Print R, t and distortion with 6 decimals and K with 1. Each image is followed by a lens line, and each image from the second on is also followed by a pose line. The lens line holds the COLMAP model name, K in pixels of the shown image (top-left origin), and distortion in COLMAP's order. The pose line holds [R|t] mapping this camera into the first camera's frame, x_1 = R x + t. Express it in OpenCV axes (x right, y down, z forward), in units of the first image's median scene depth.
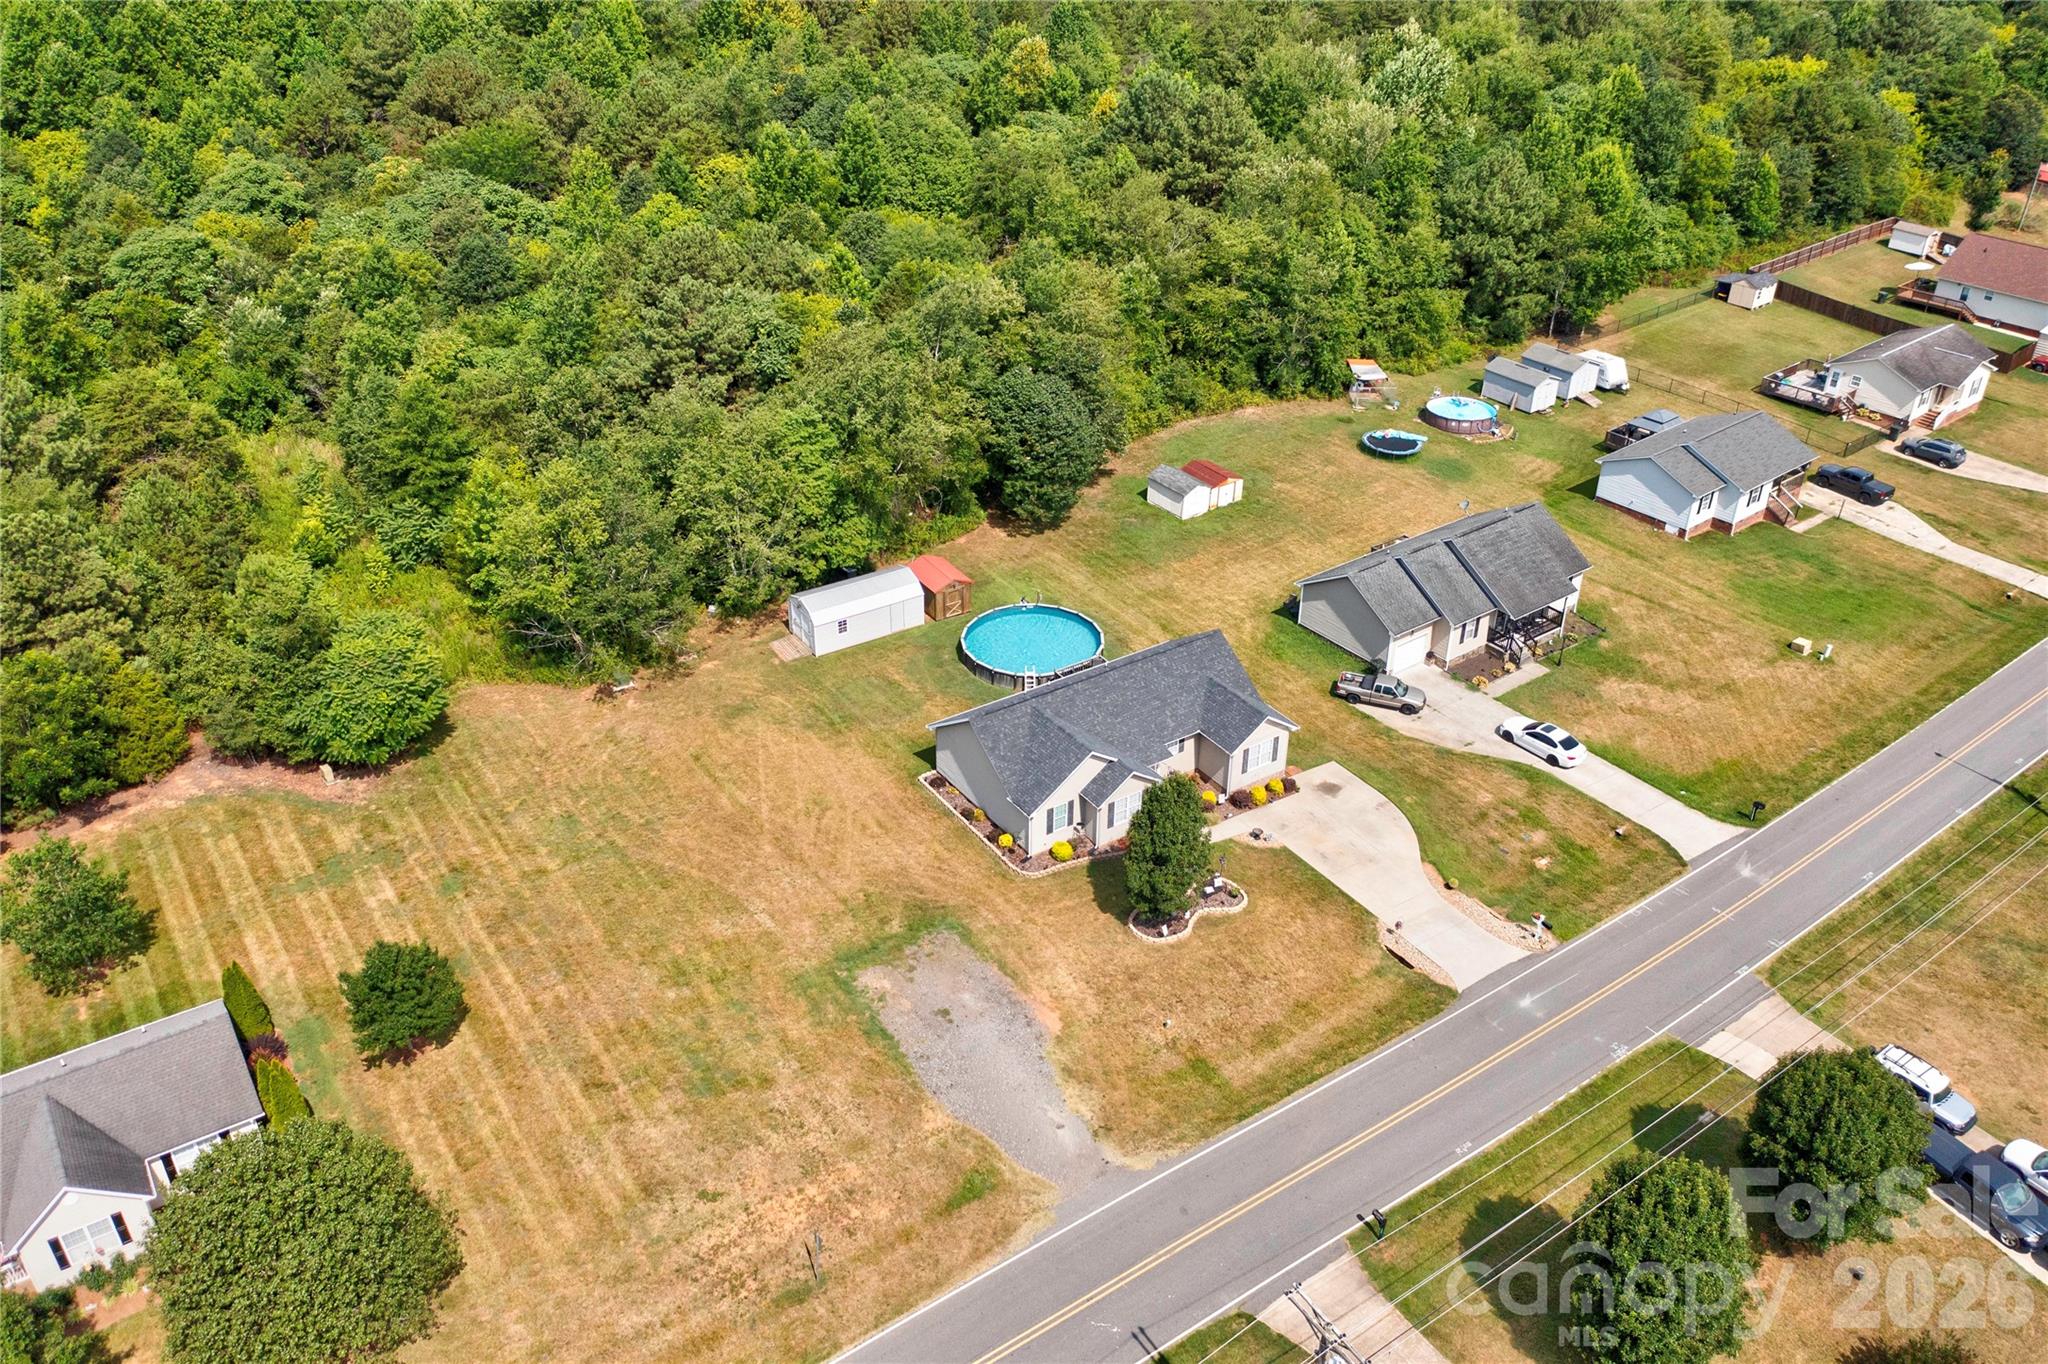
lens RADIAL K [[1594.4, 0, 1024.0], [0, 1594.4, 682.0], [0, 0, 1]] dist [-0.012838, 0.037643]
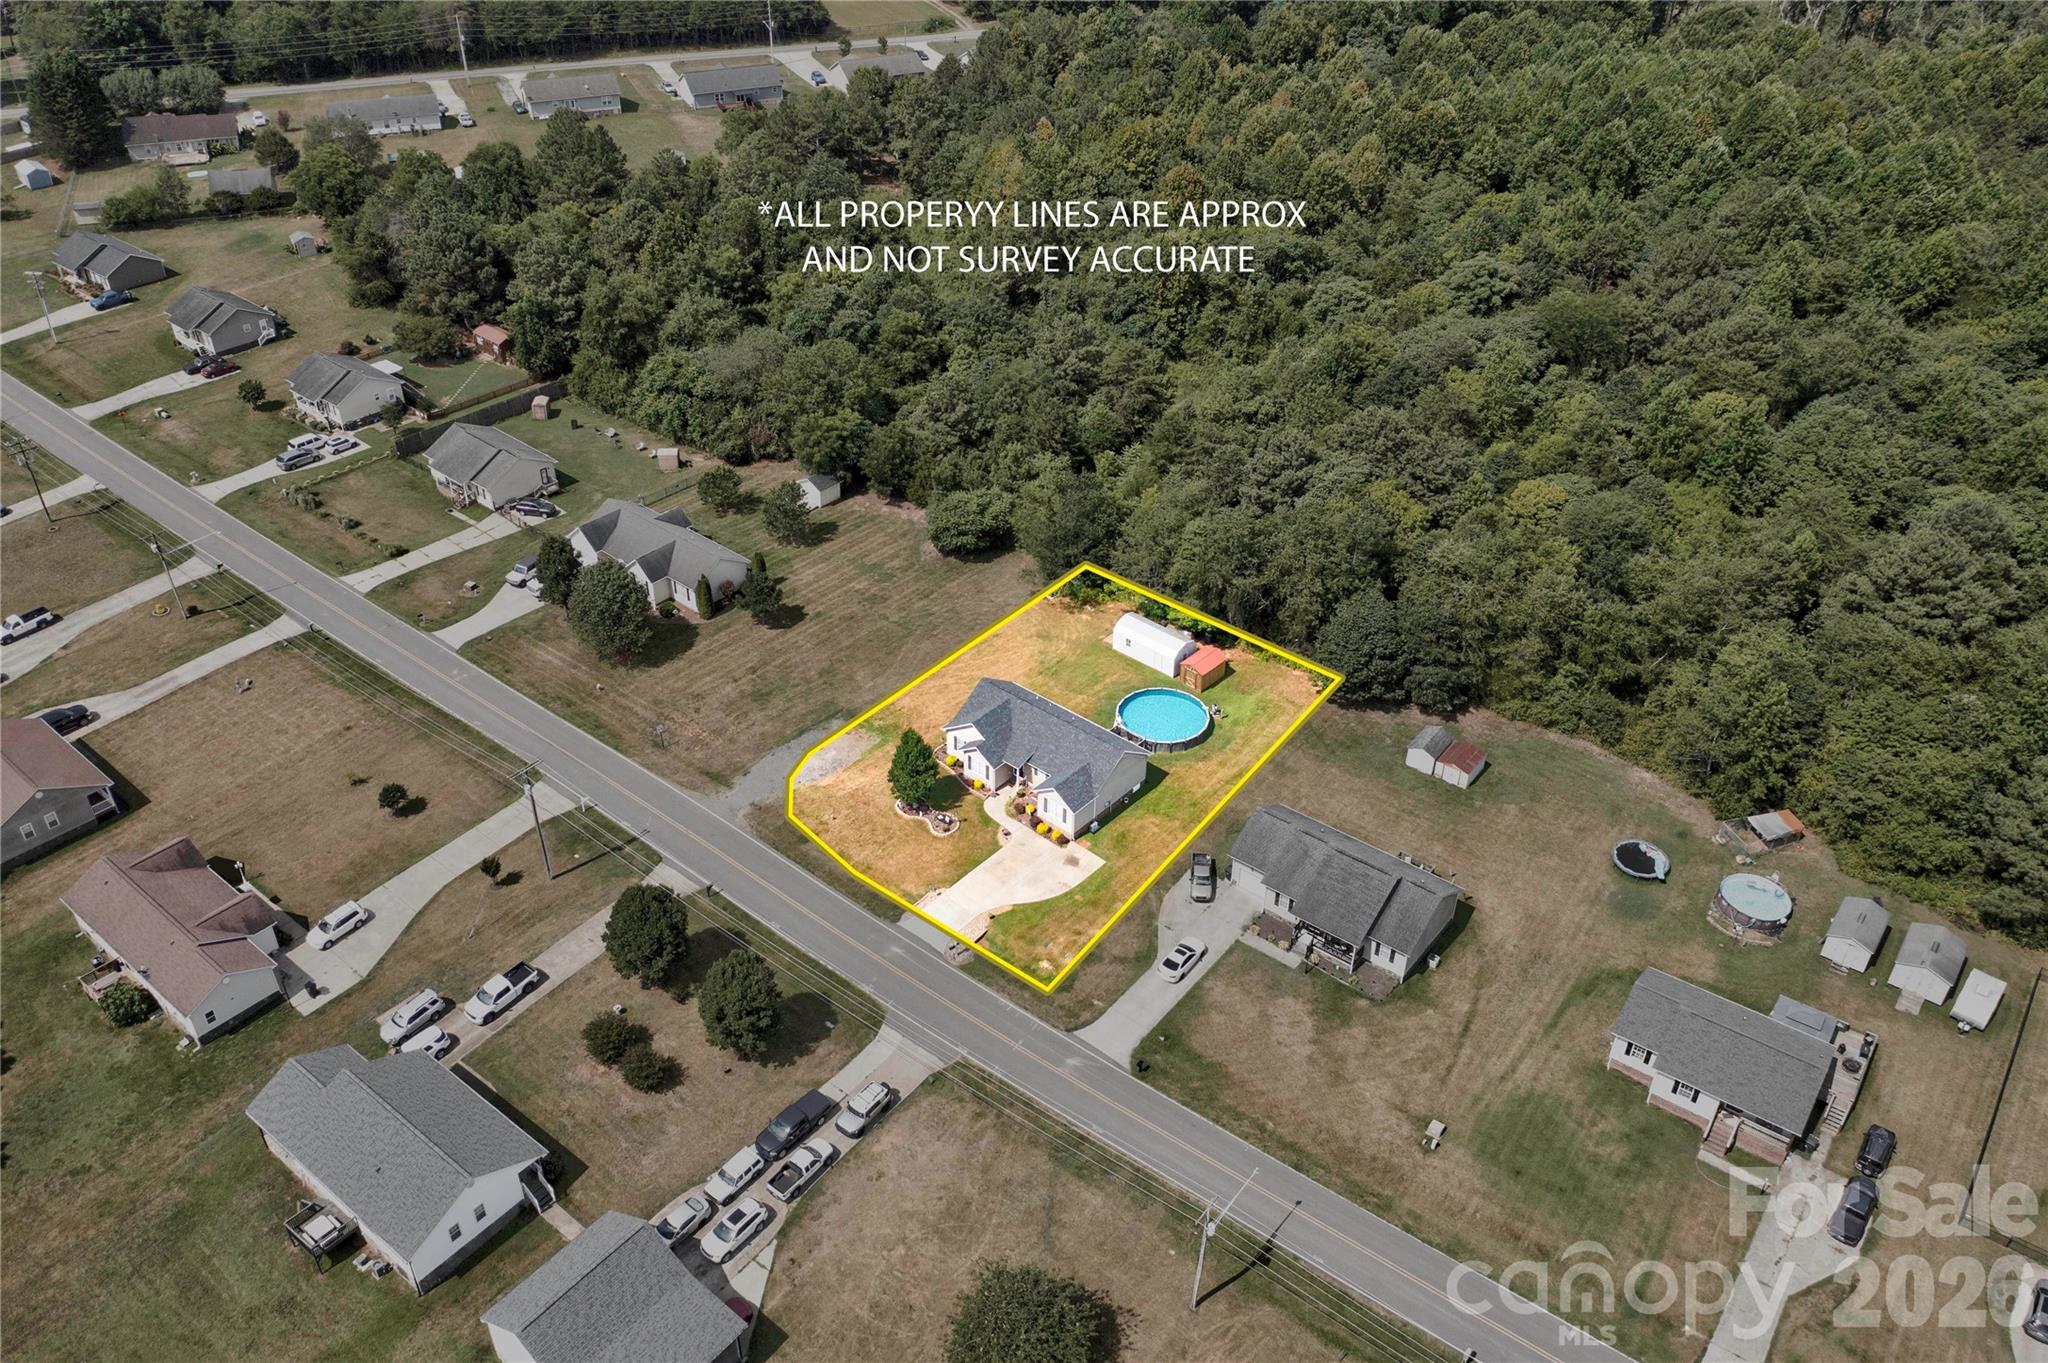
lens RADIAL K [[1594.4, 0, 1024.0], [0, 1594.4, 681.5], [0, 0, 1]] dist [-0.012838, 0.037643]
pose [[0.264399, 0.552308, -0.790601, 1.222154], [-0.511102, 0.775431, 0.370783, -0.579427], [0.817843, 0.306043, 0.487309, 0.137241]]
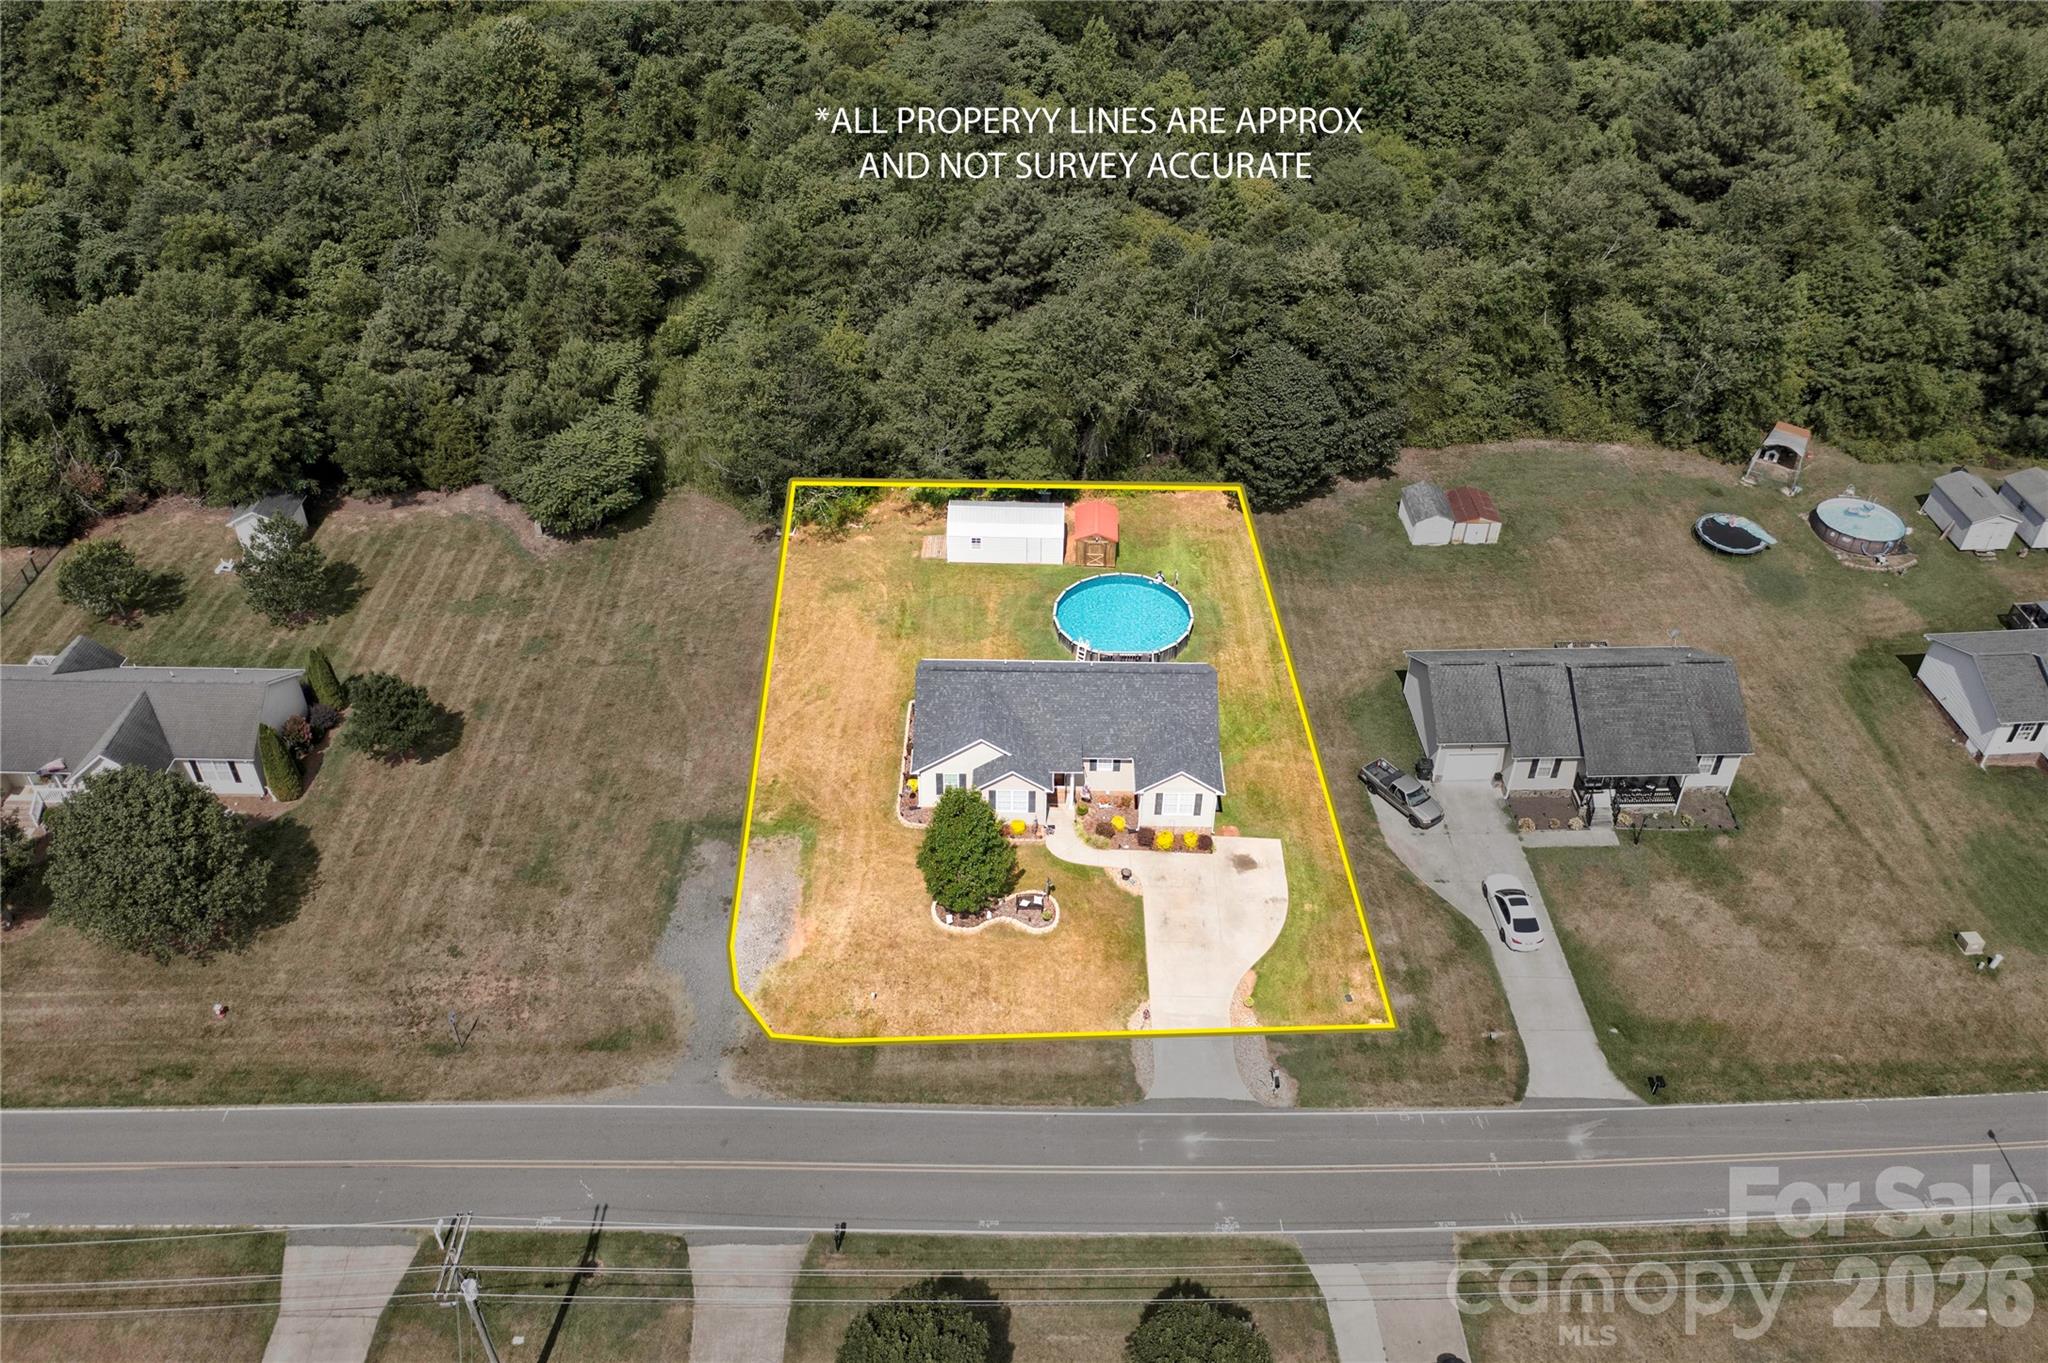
lens RADIAL K [[1594.4, 0, 1024.0], [0, 1594.4, 681.5], [0, 0, 1]] dist [-0.012838, 0.037643]
pose [[0.825143, 0.357245, -0.437624, 0.436917], [-0.299745, 0.933487, 0.196861, -0.177117], [0.478844, -0.031263, 0.877343, 0.070426]]
